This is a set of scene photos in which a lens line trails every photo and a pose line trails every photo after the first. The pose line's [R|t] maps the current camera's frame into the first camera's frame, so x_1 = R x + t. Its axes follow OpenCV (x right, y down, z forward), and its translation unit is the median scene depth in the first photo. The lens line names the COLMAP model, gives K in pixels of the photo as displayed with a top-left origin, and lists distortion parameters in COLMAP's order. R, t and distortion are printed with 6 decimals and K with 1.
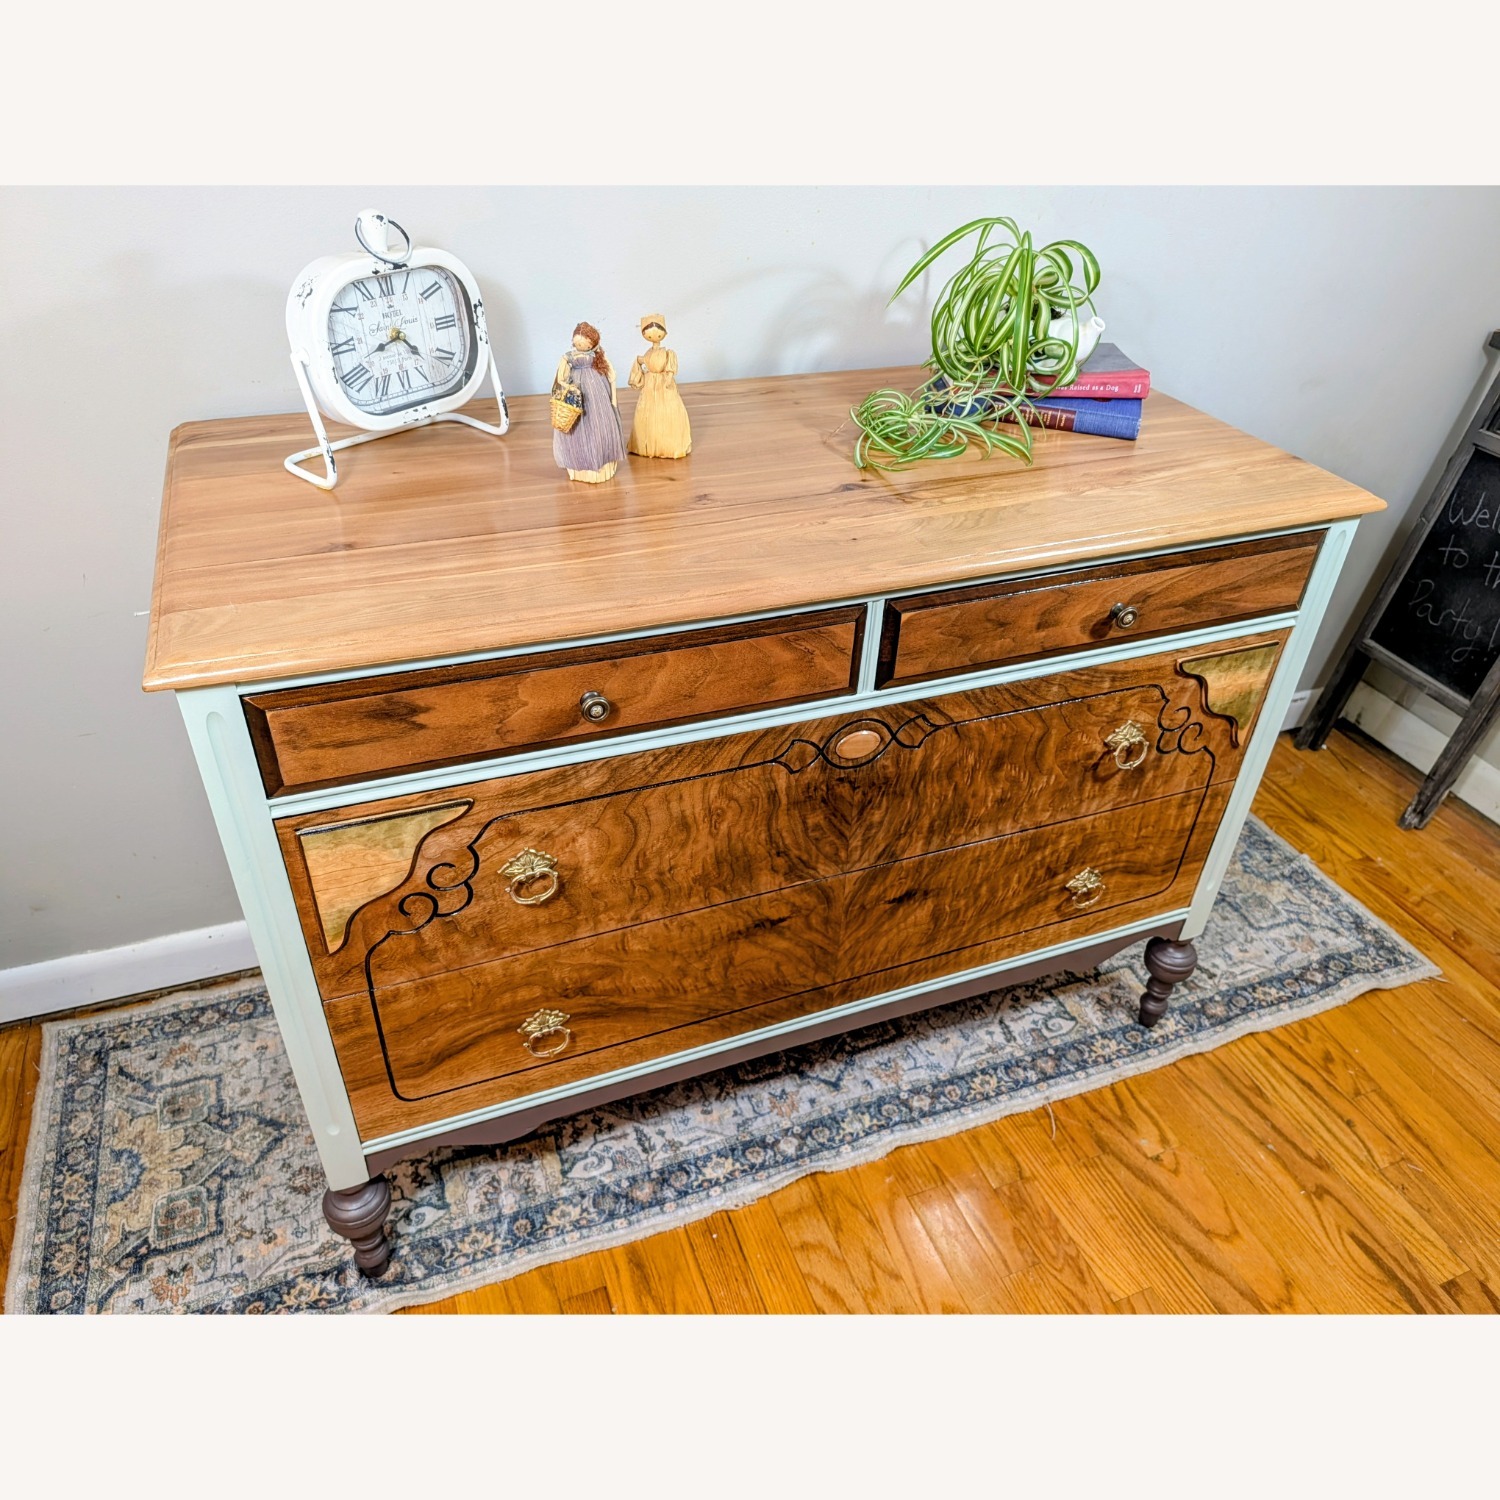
lens RADIAL K [[1059.0, 0, 748.5], [0, 1059.0, 737.8], [0, 0, 1]] dist [0.014935, -0.012556]
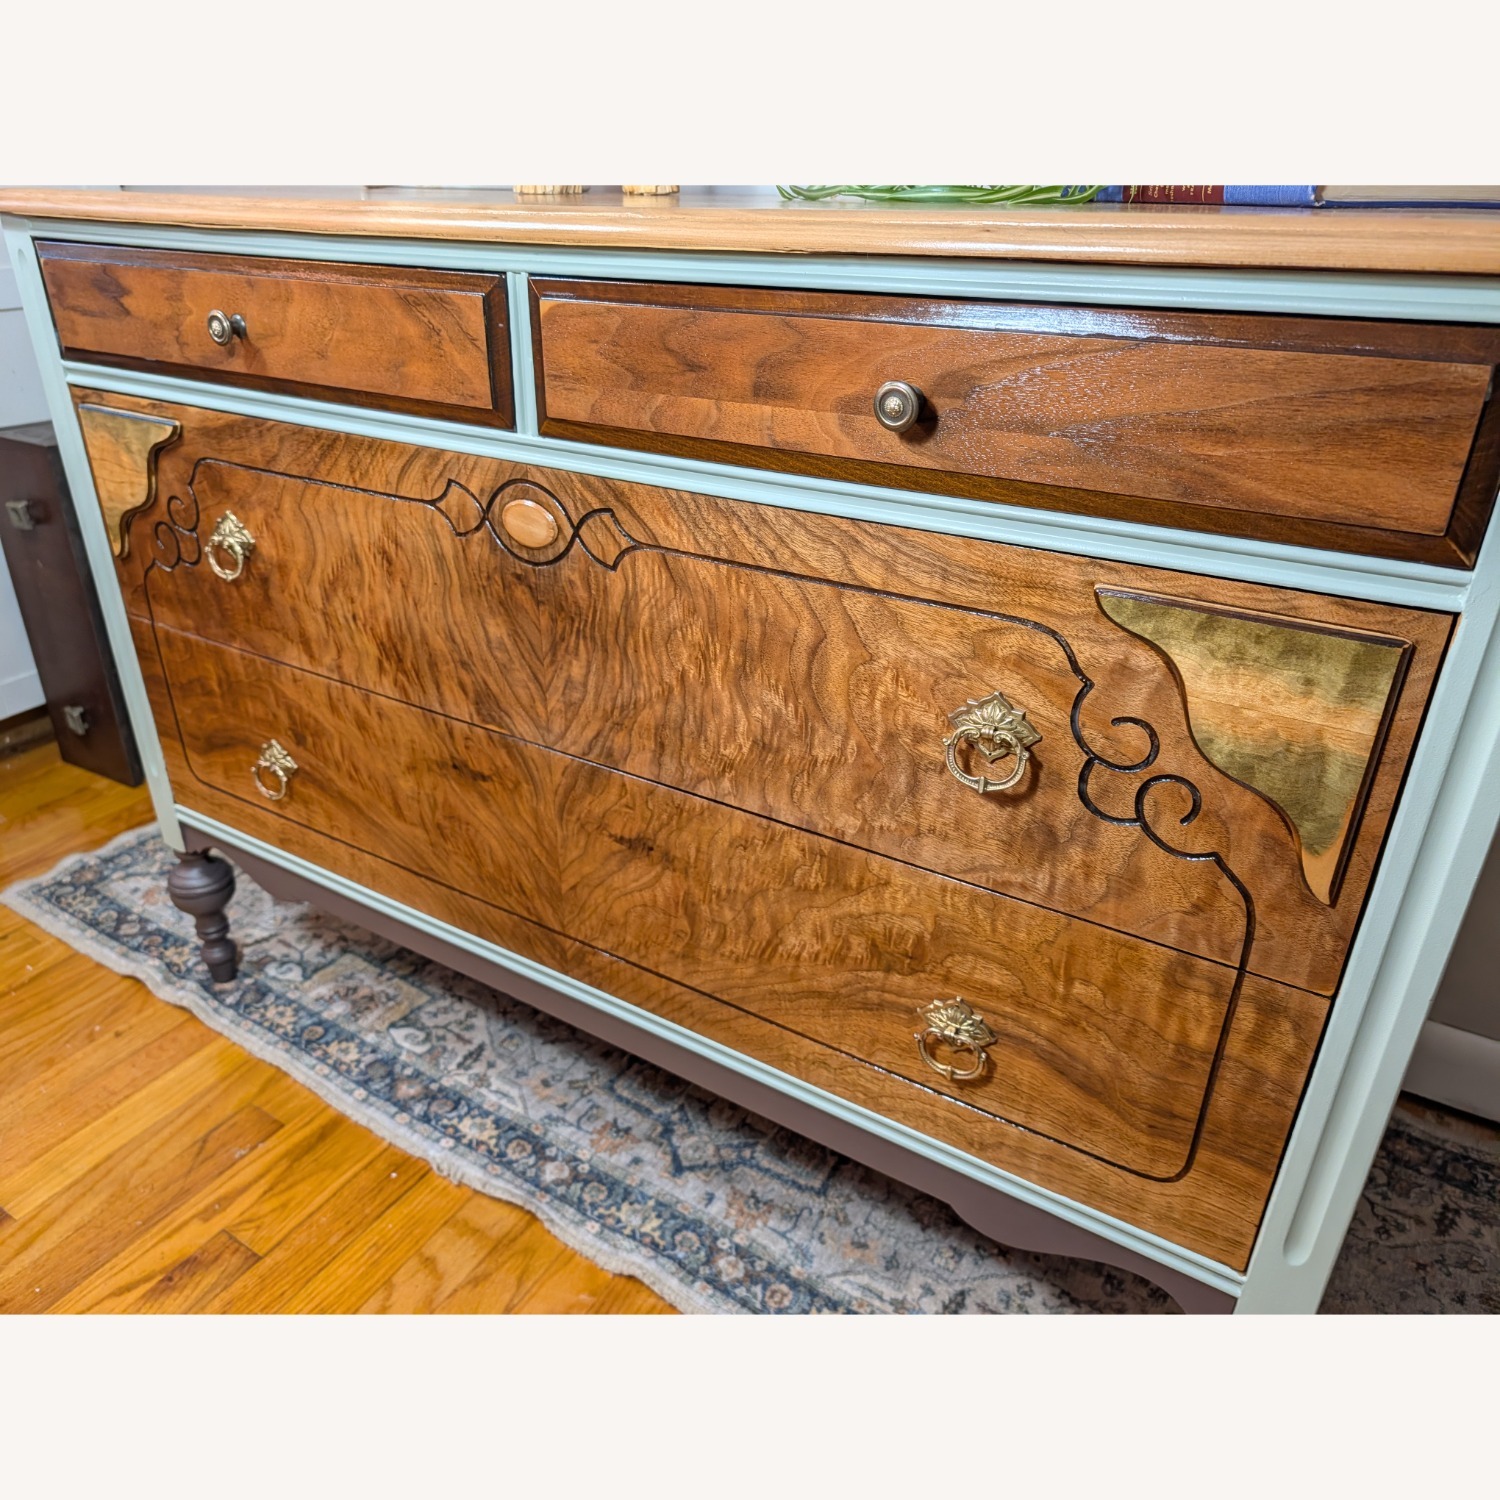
lens RADIAL K [[1089.3, 0, 750.0], [0, 1089.3, 743.5], [0, 0, 1]] dist [0.007053, -0.009389]
pose [[0.610031, 0.333982, -0.718553, 0.594335], [-0.444058, 0.895146, 0.039070, 0.033812], [0.656258, 0.295245, 0.694374, 0.510075]]
